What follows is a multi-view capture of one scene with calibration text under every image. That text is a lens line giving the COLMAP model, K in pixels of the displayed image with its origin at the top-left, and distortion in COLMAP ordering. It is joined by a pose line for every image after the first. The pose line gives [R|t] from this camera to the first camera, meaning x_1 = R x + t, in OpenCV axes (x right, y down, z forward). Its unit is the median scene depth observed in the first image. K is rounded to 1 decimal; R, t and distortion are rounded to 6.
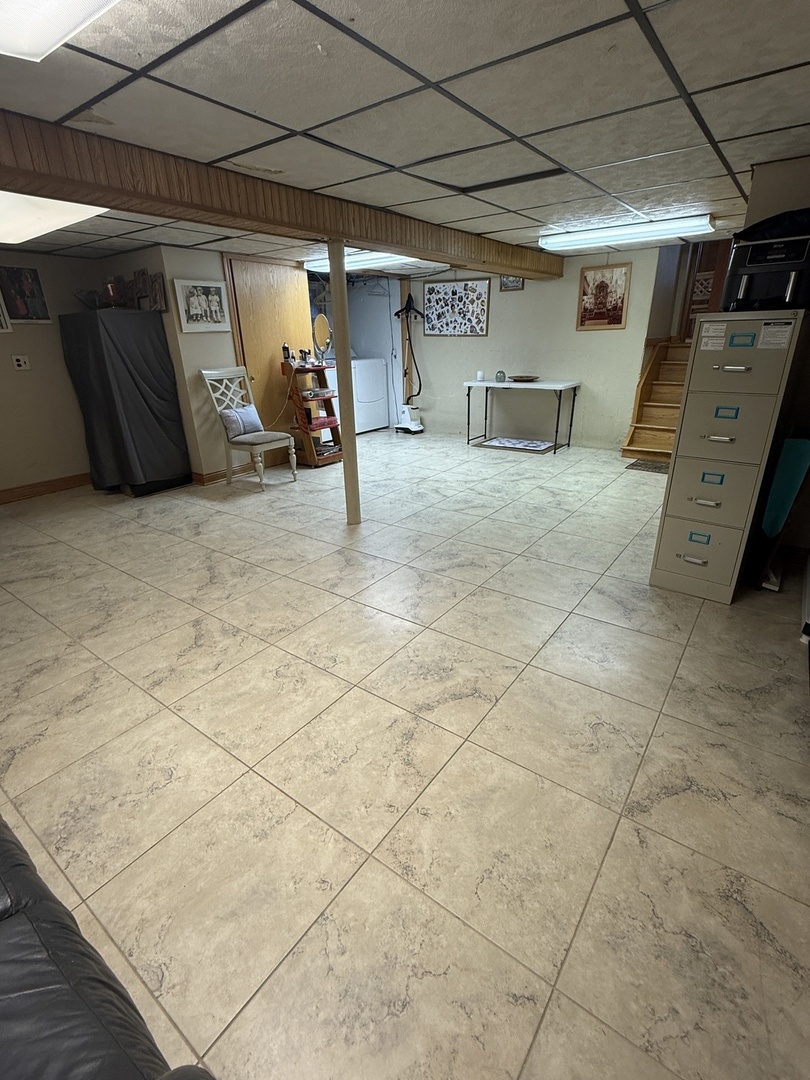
lens RADIAL K [[503.9, 0, 407.9], [0, 503.9, 540.6], [0, 0, 1]] dist [0.000415, -0.000114]
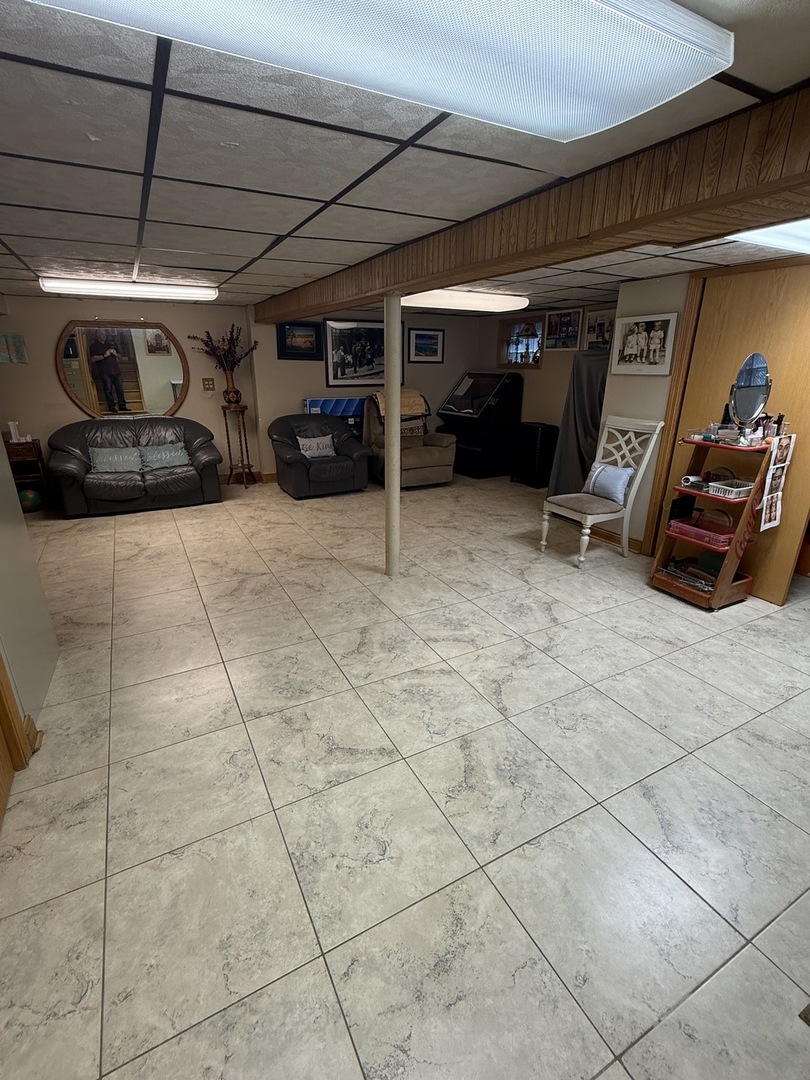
lens RADIAL K [[503.9, 0, 402.0], [0, 503.9, 539.4], [0, 0, 1]] dist [0.000415, -0.000114]
pose [[-0.435302, 0.325868, -0.839239, 0.565767], [-0.332220, 0.808258, 0.486156, -0.472988], [0.836745, 0.490437, -0.243577, 1.016695]]
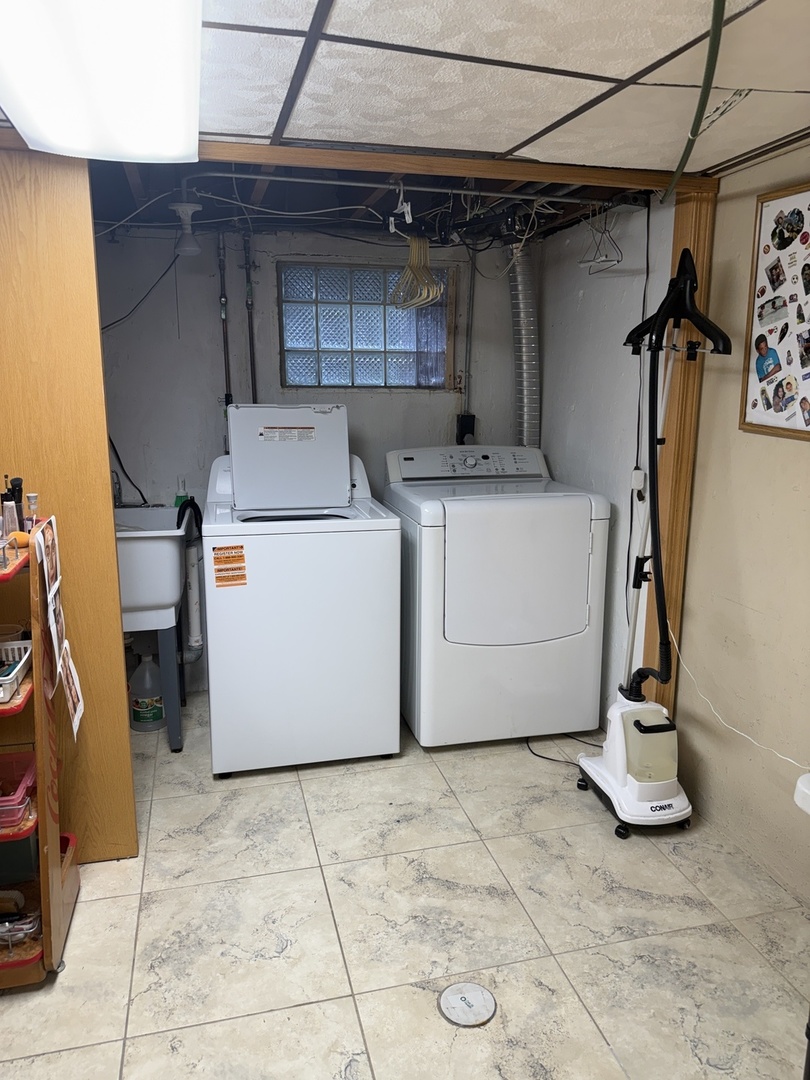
lens RADIAL K [[770.6, 0, 400.7], [0, 770.6, 541.5], [0, 0, 1]] dist [0.001462, -0.002471]
pose [[0.771648, 0.157735, -0.616181, 0.196374], [-0.261635, 0.961723, -0.081458, -0.437209], [0.579746, 0.224071, 0.783381, 0.985392]]
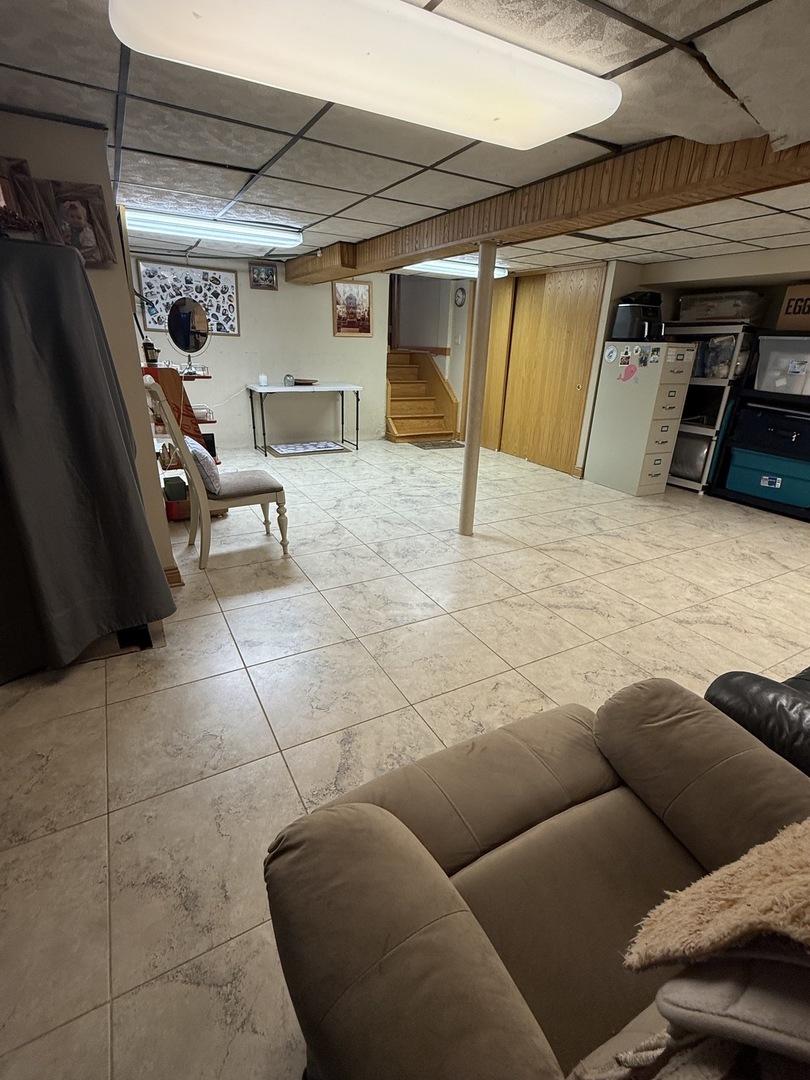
lens RADIAL K [[503.9, 0, 407.1], [0, 503.9, 538.9], [0, 0, 1]] dist [0.000415, -0.000114]
pose [[0.410164, -0.300215, 0.861183, -0.823948], [0.300866, 0.935947, 0.182981, -0.197698], [-0.860956, 0.184049, 0.474217, 0.533105]]
